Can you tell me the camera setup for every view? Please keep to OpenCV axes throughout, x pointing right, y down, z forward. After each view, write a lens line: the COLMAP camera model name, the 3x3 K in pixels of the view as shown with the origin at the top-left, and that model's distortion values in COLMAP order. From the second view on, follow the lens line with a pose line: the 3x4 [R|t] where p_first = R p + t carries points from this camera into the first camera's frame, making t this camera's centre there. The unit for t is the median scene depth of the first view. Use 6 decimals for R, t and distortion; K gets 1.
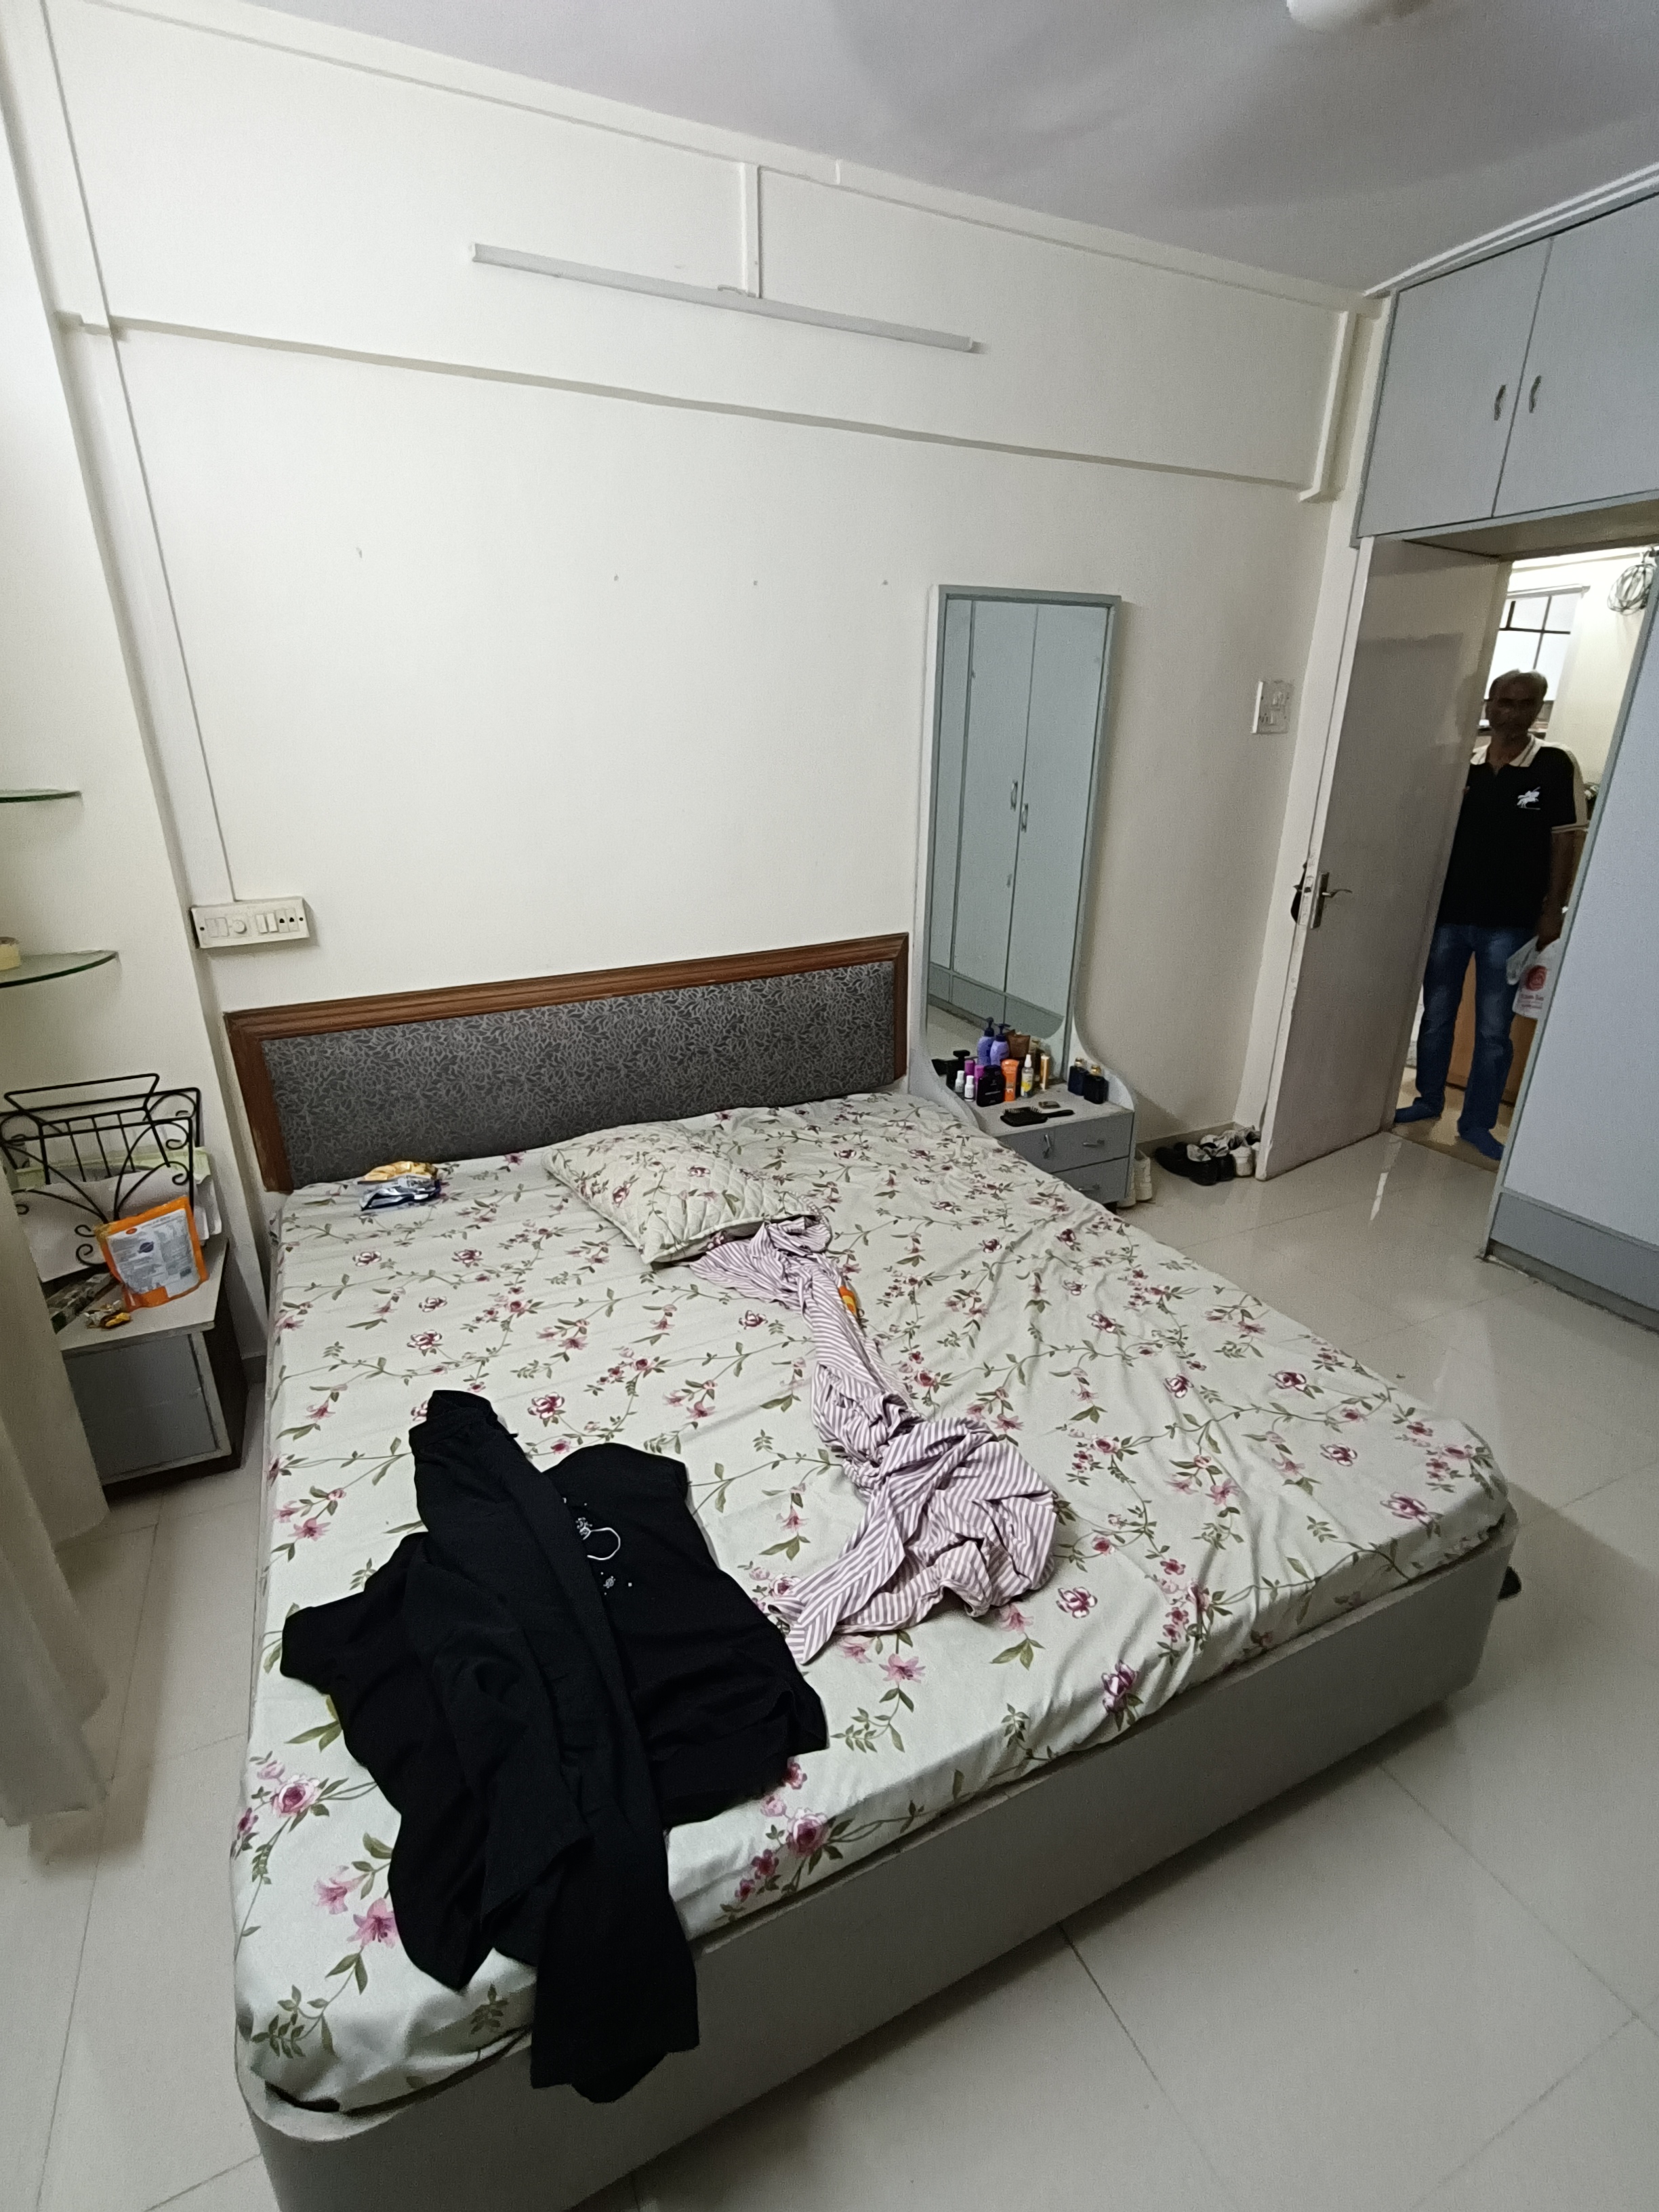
lens RADIAL K [[1015.1, 0, 823.4], [0, 1015.1, 1101.9], [0, 0, 1]] dist [0.005853, 0.000860]
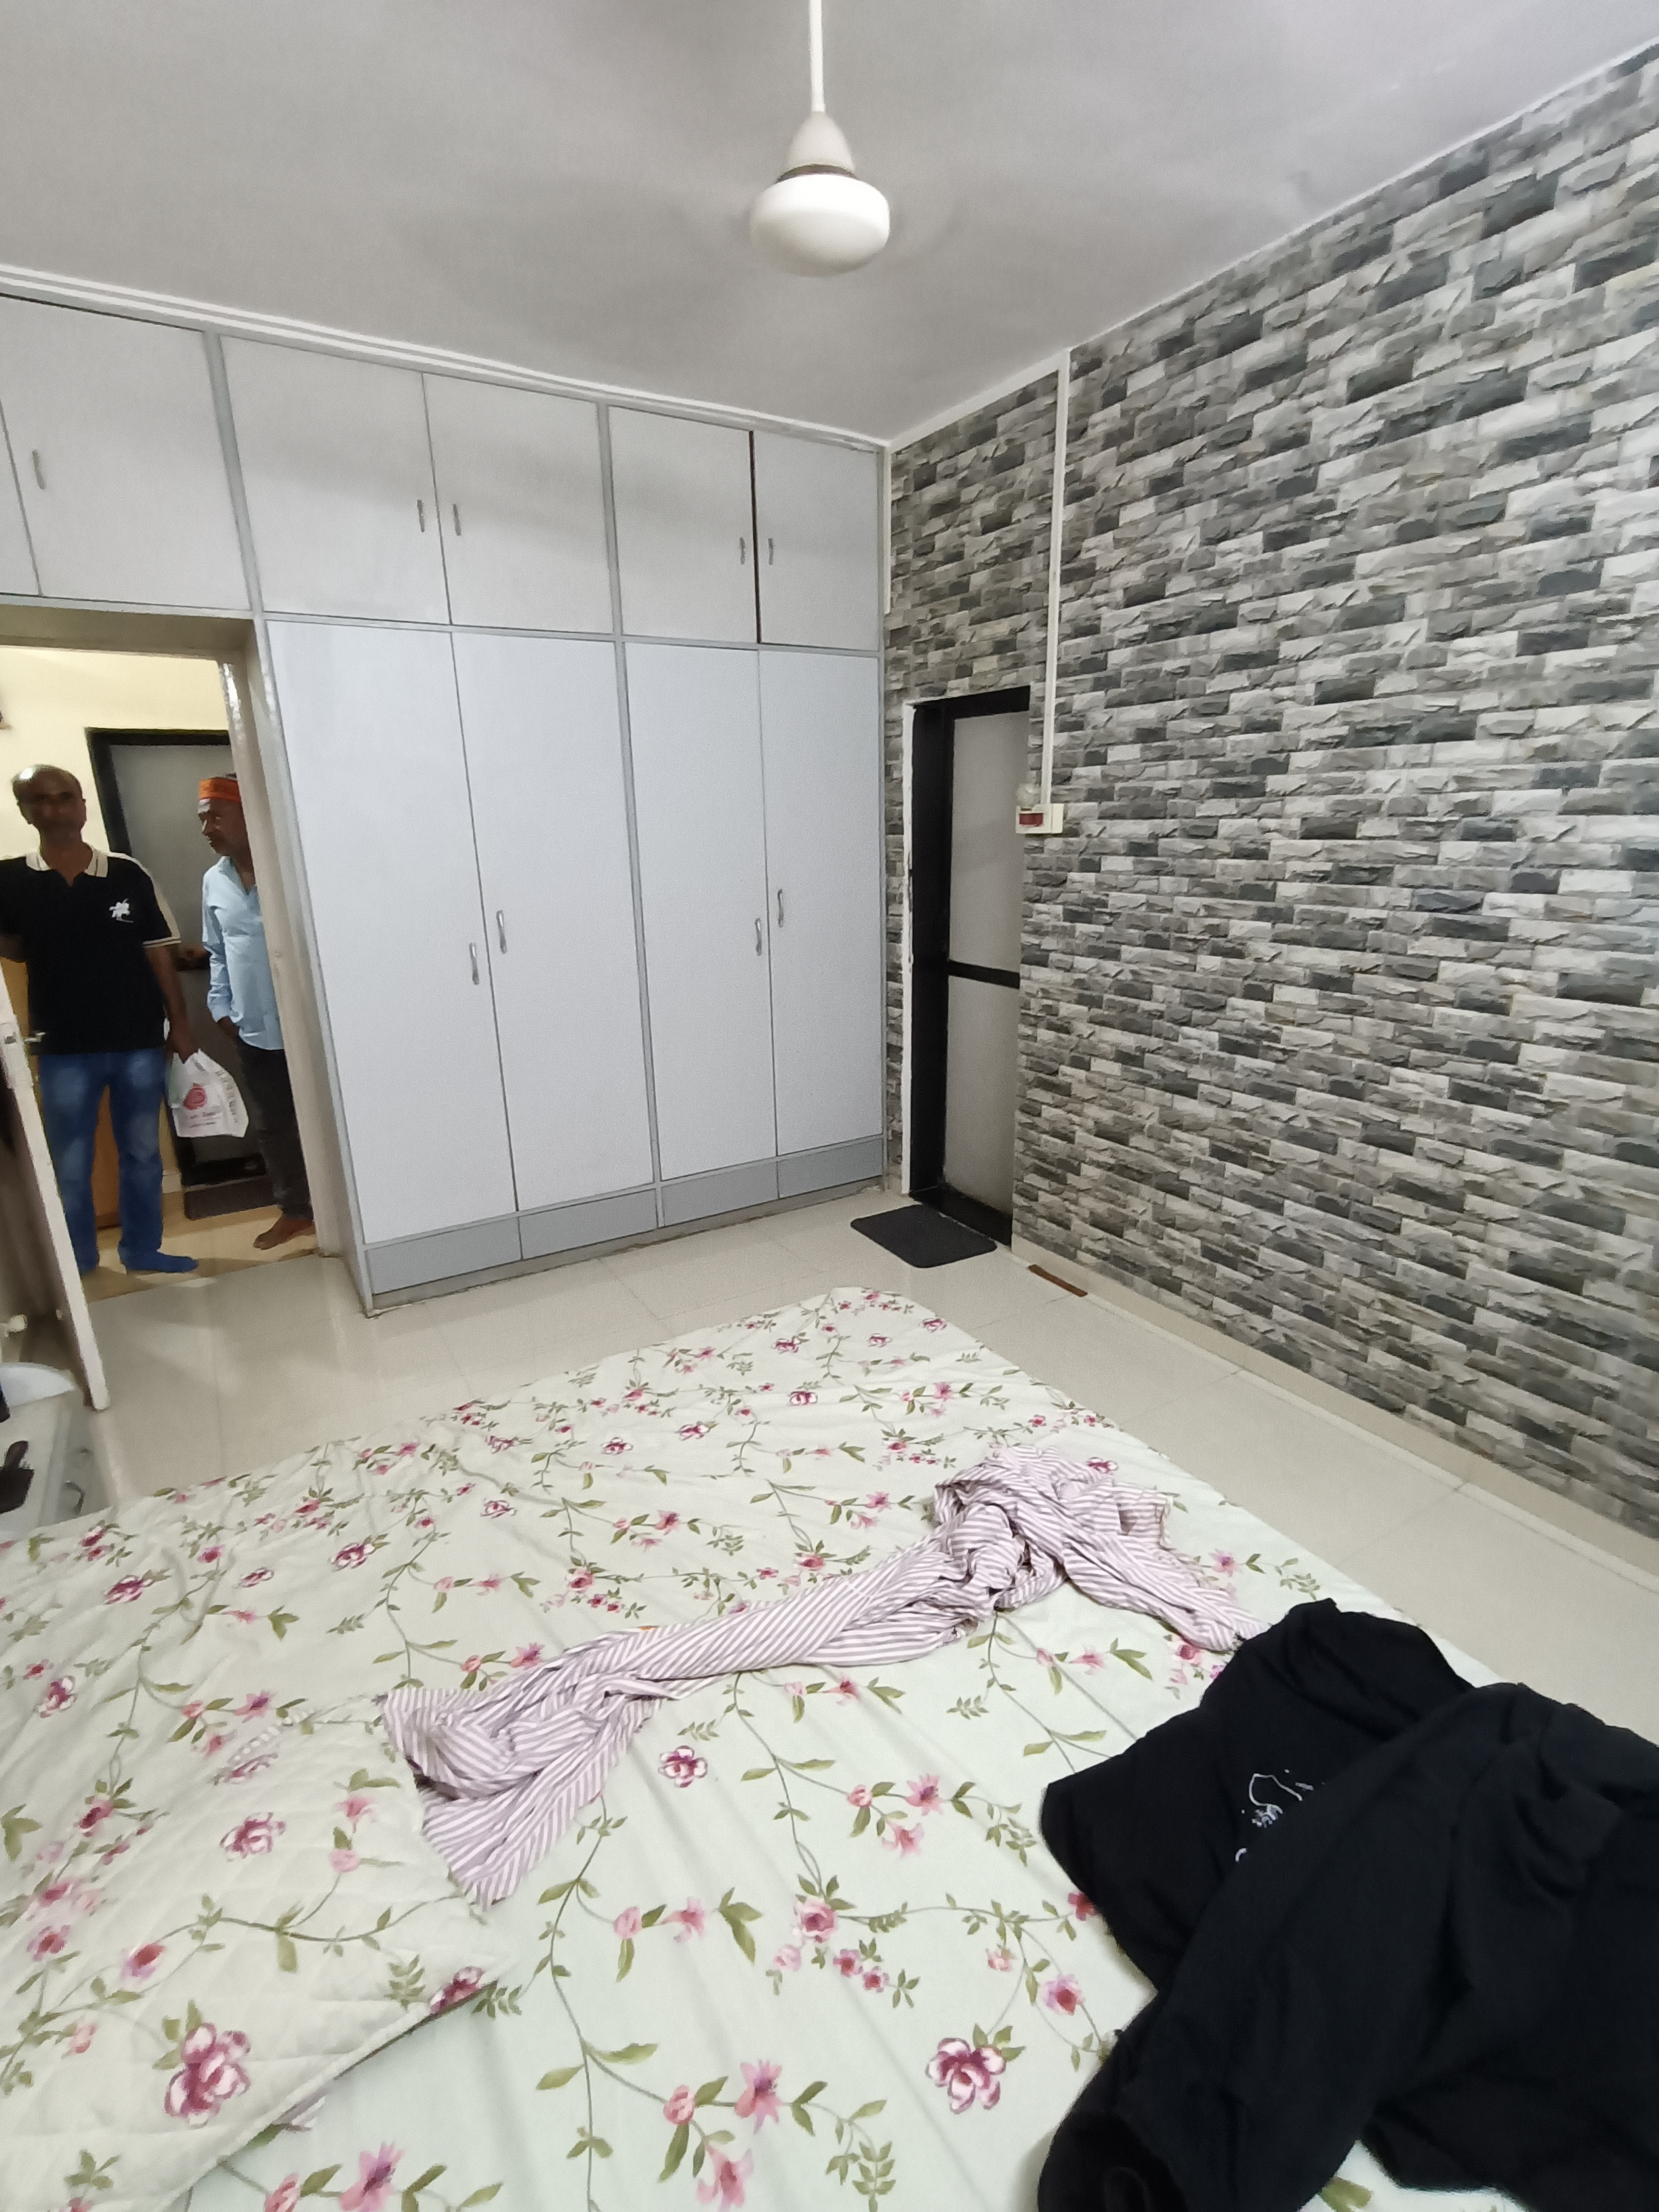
lens RADIAL K [[1046.0, 0, 829.5], [0, 1046.0, 1106.0], [0, 0, 1]] dist [-0.001782, -0.000357]
pose [[-0.113231, -0.266523, 0.957154, -0.611254], [0.372954, 0.881504, 0.289578, -0.292445], [-0.920915, 0.389764, -0.000413, 0.841833]]
